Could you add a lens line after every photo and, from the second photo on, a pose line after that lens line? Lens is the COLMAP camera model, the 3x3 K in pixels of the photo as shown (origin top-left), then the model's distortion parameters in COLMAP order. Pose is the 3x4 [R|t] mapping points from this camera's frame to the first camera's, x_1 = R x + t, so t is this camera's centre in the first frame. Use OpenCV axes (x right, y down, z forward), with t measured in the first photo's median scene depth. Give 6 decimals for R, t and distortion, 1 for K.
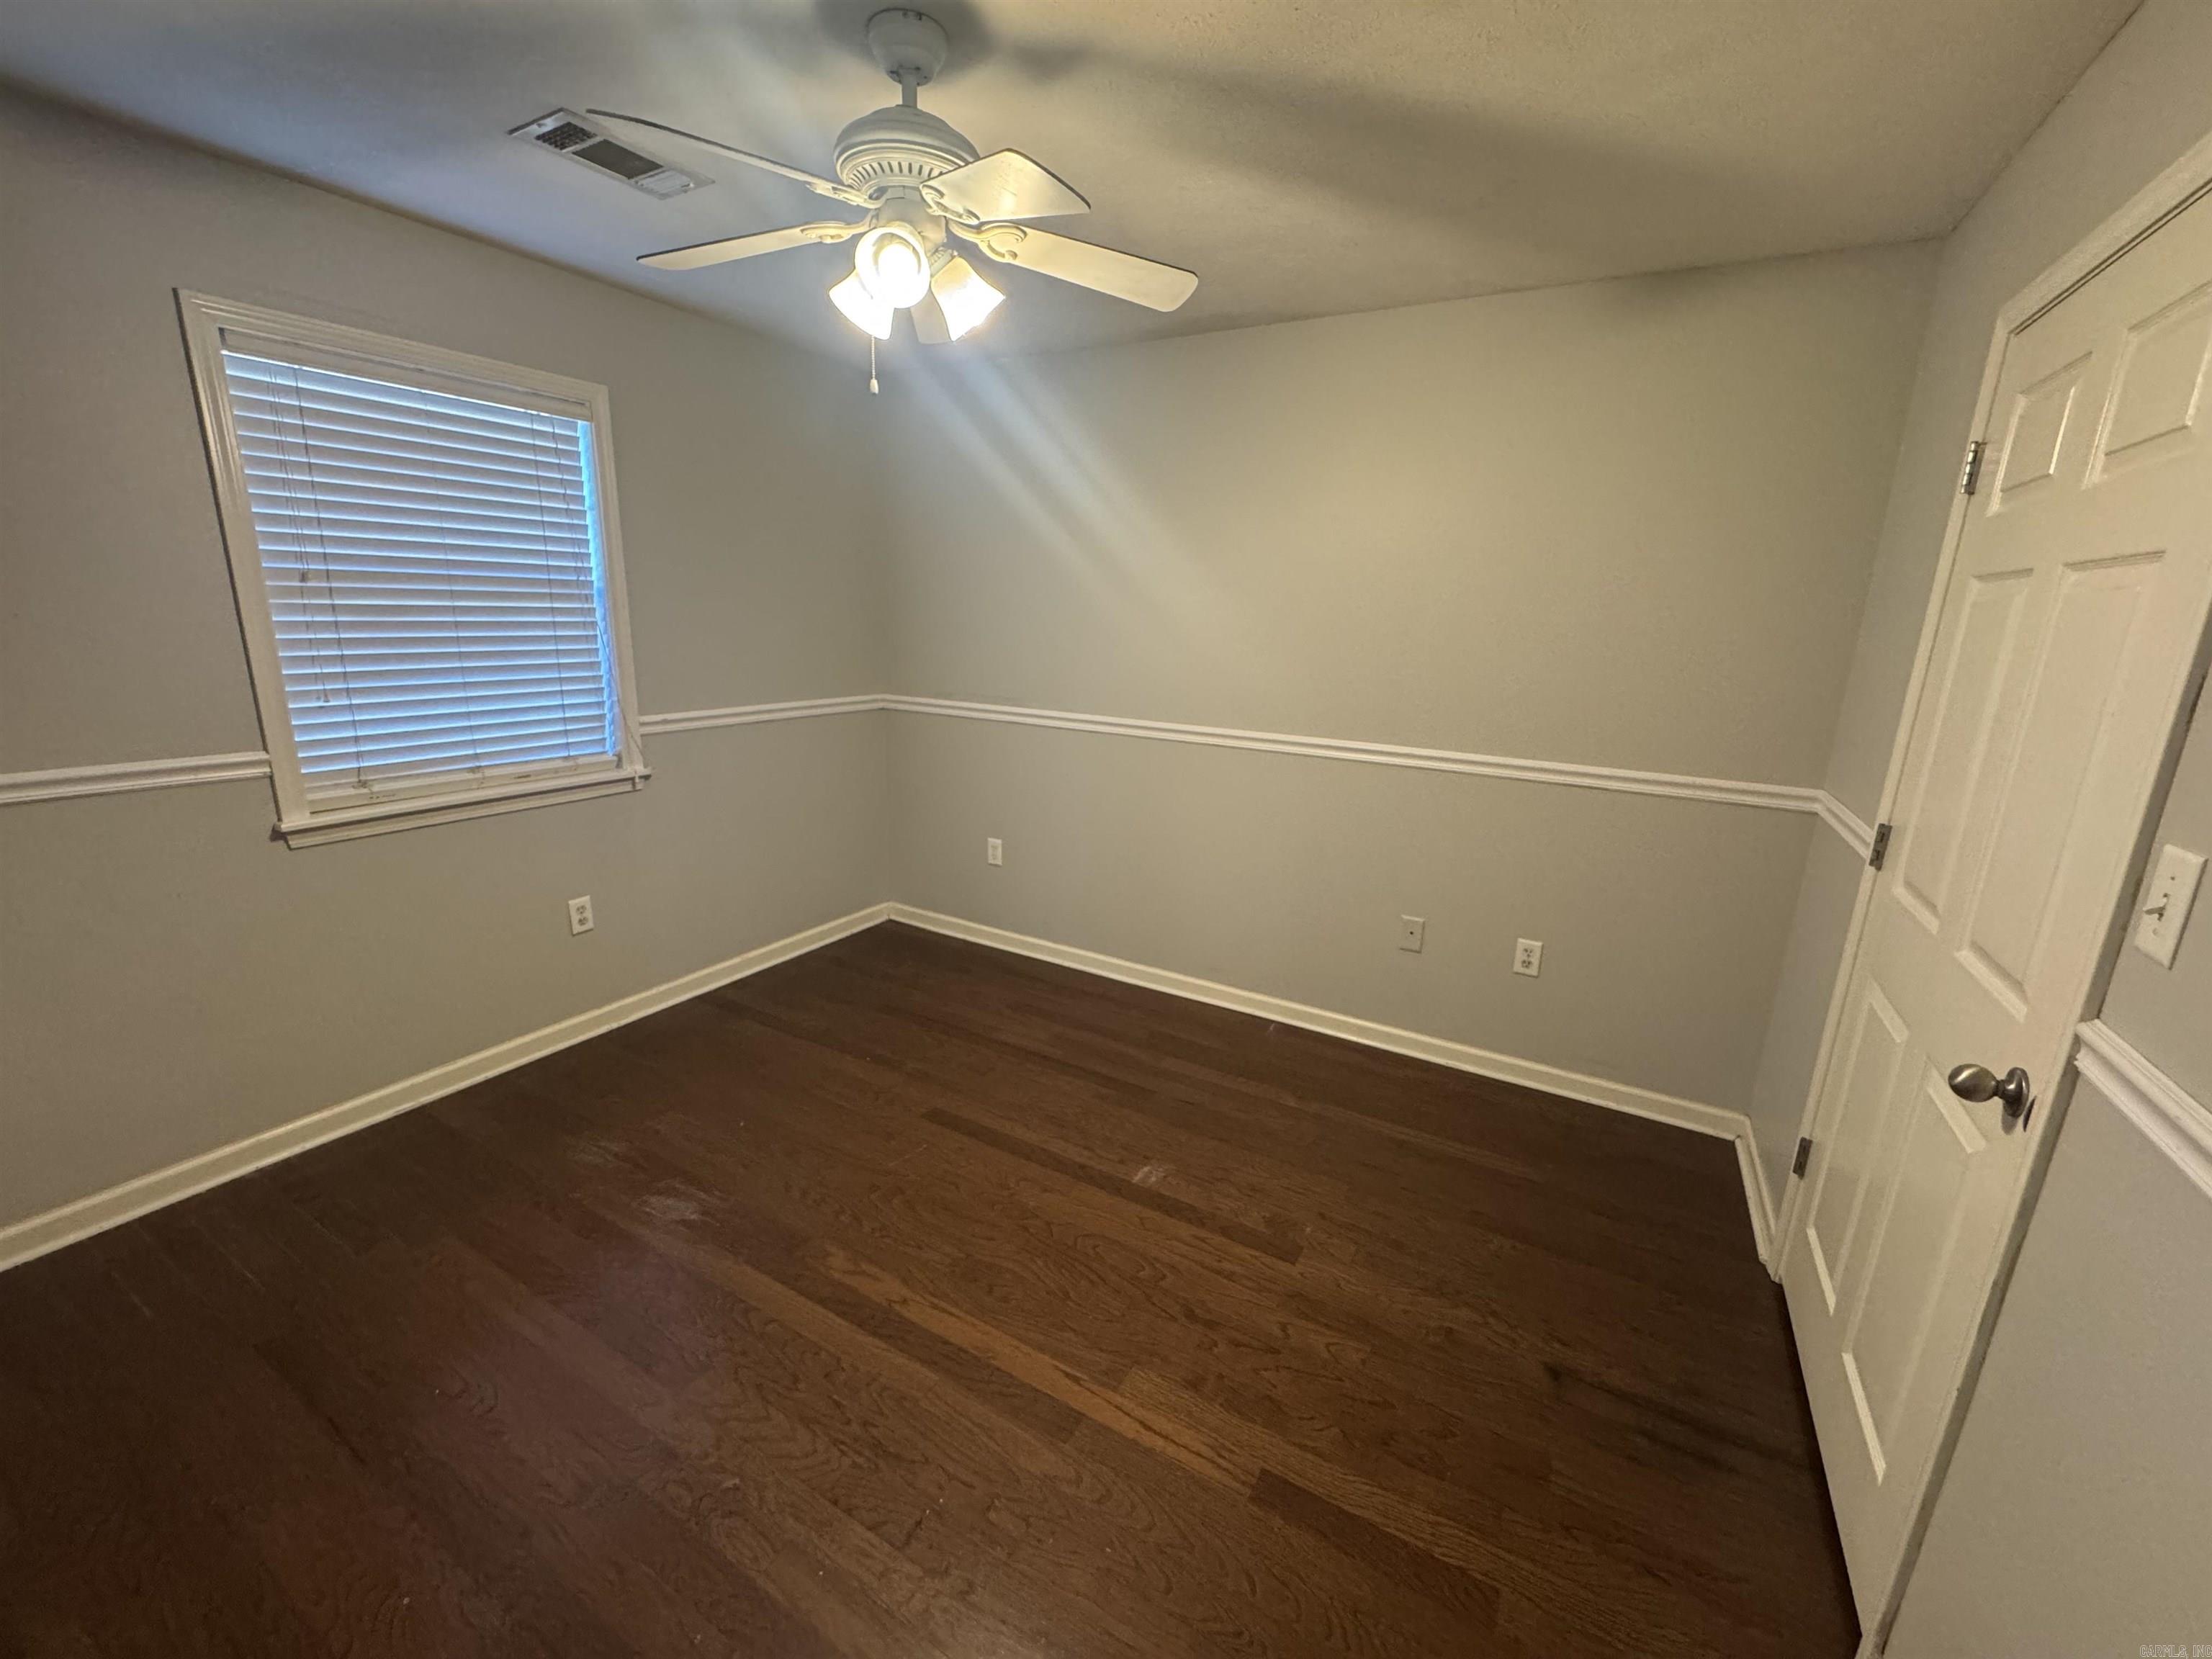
lens RADIAL K [[884.5, 0, 1103.3], [0, 884.5, 832.5], [0, 0, 1]] dist [-0.002488, -0.000455]
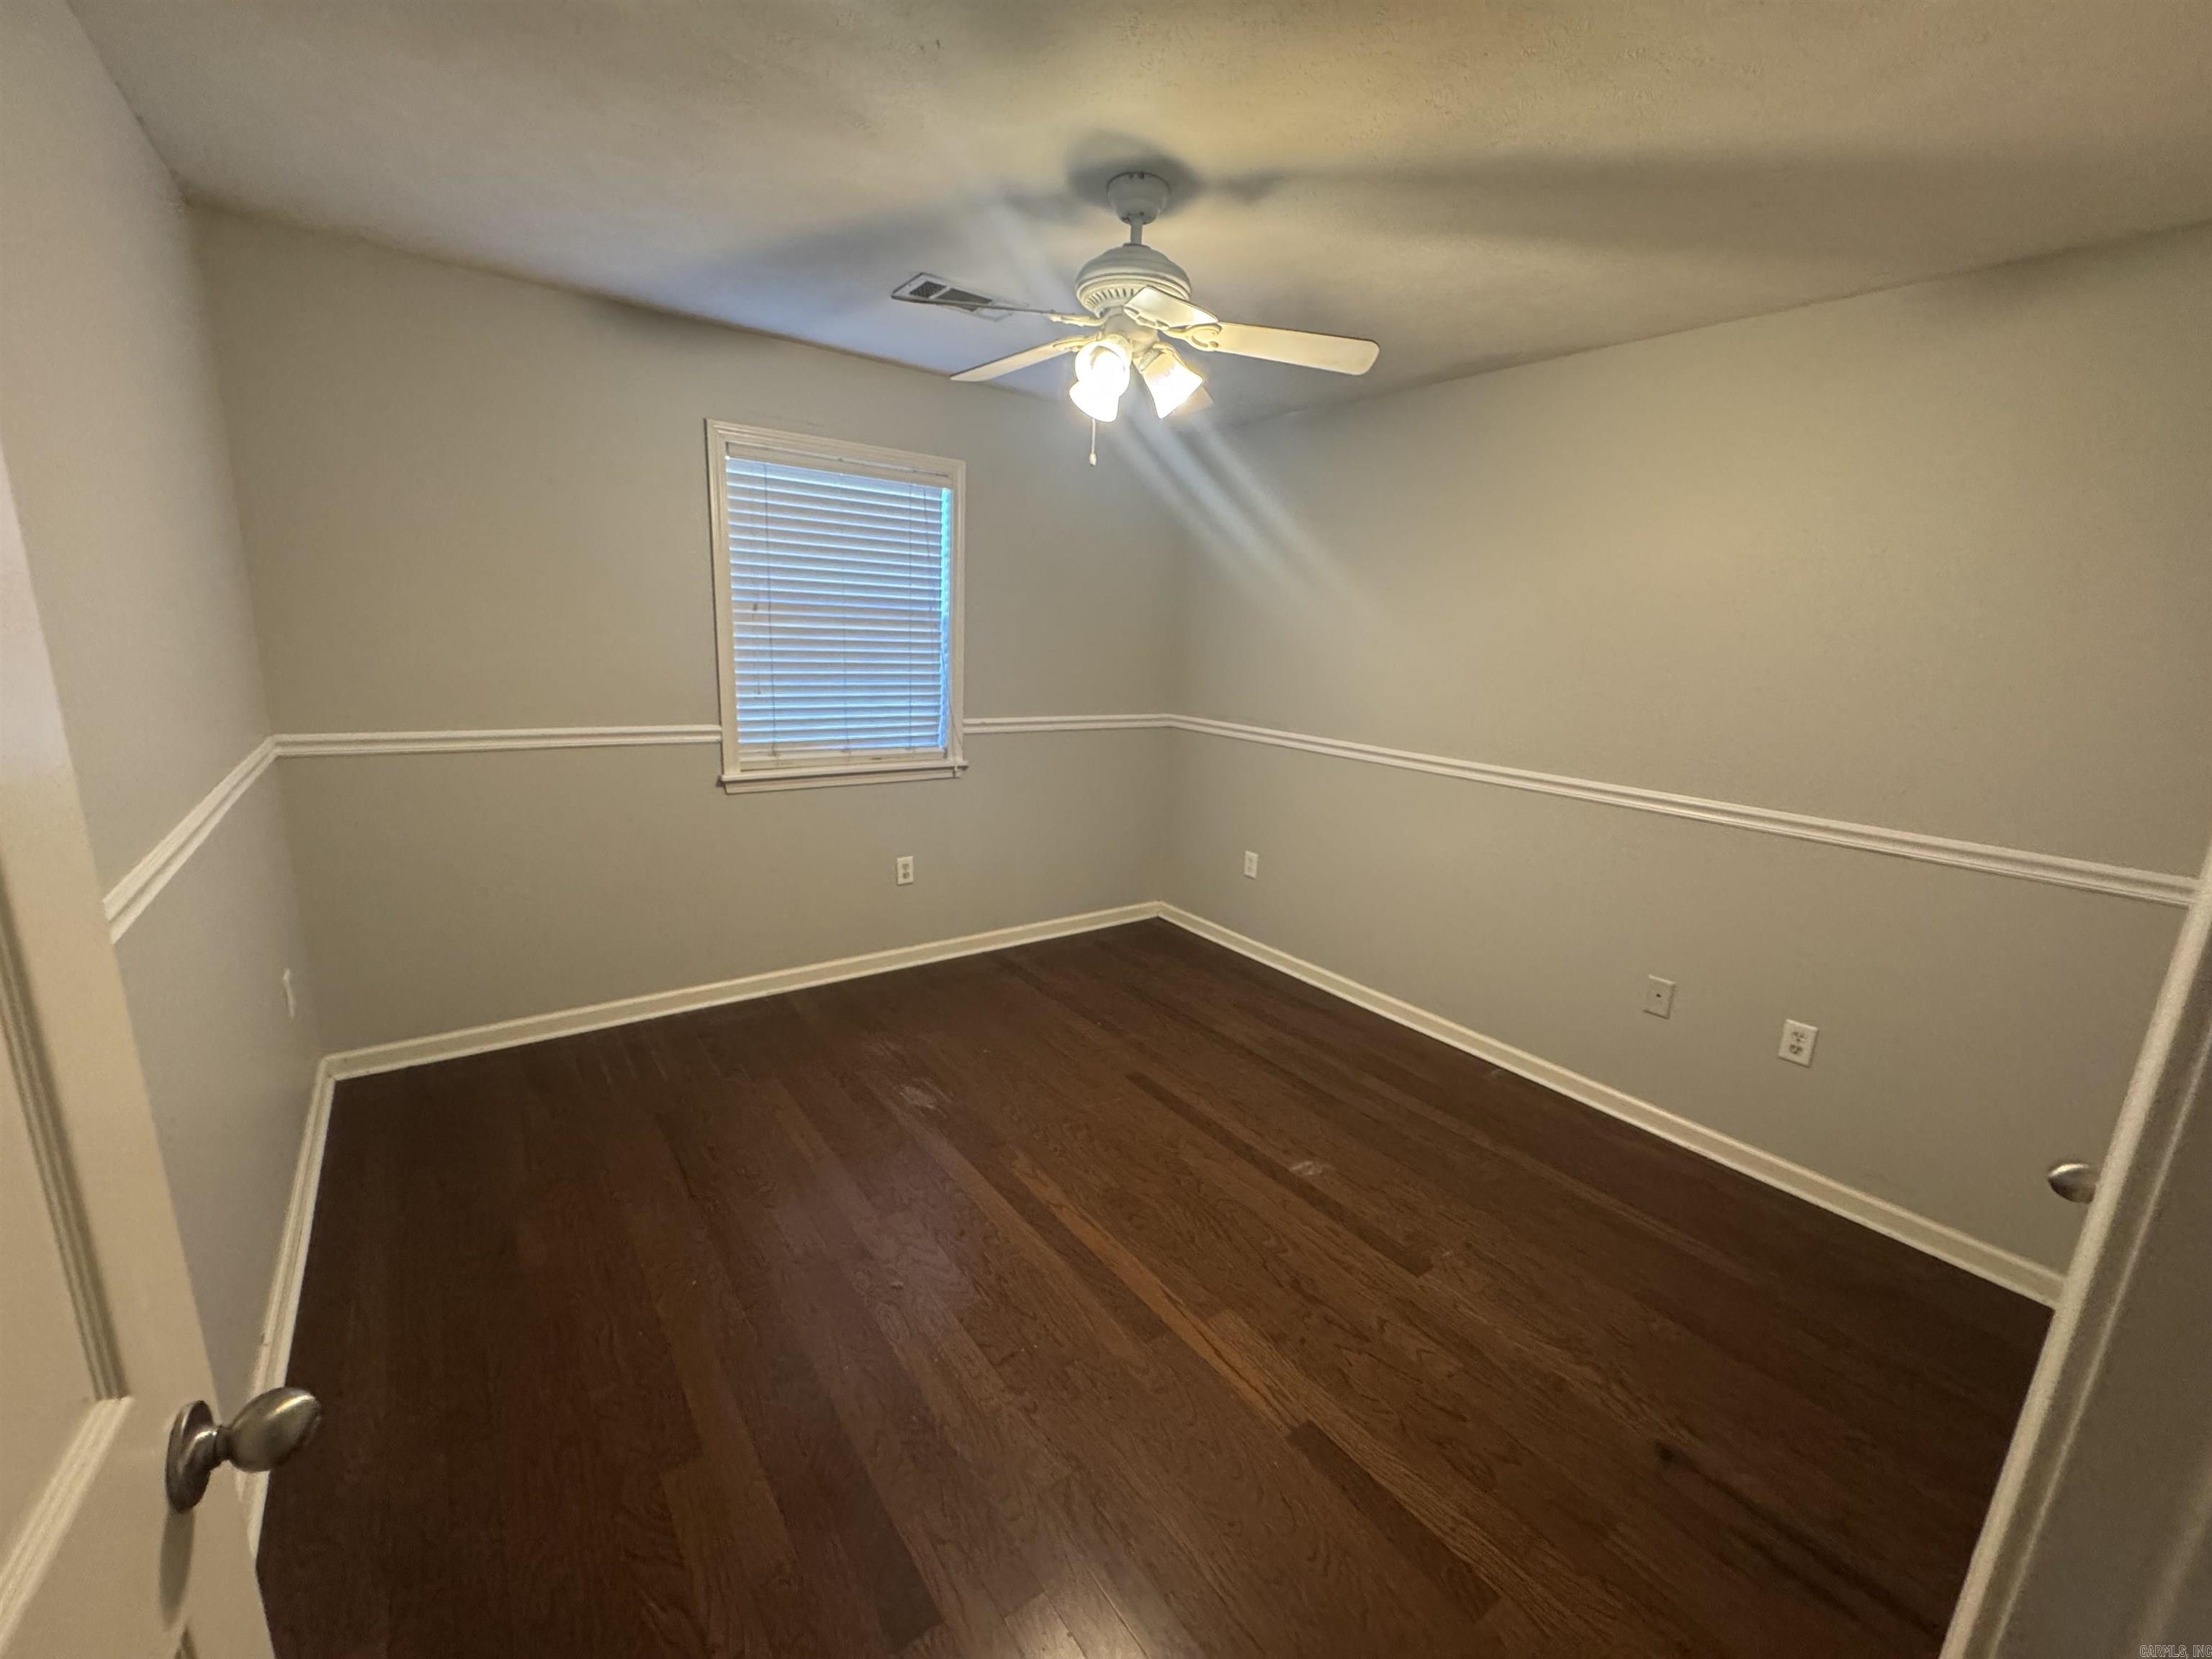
lens RADIAL K [[884.5, 0, 1105.3], [0, 884.5, 834.2], [0, 0, 1]] dist [-0.002488, -0.000455]
pose [[0.918982, 0.100333, -0.381322, 0.238481], [-0.113954, 0.993398, -0.013247, 0.038399], [0.377475, 0.055627, 0.924348, -0.114432]]
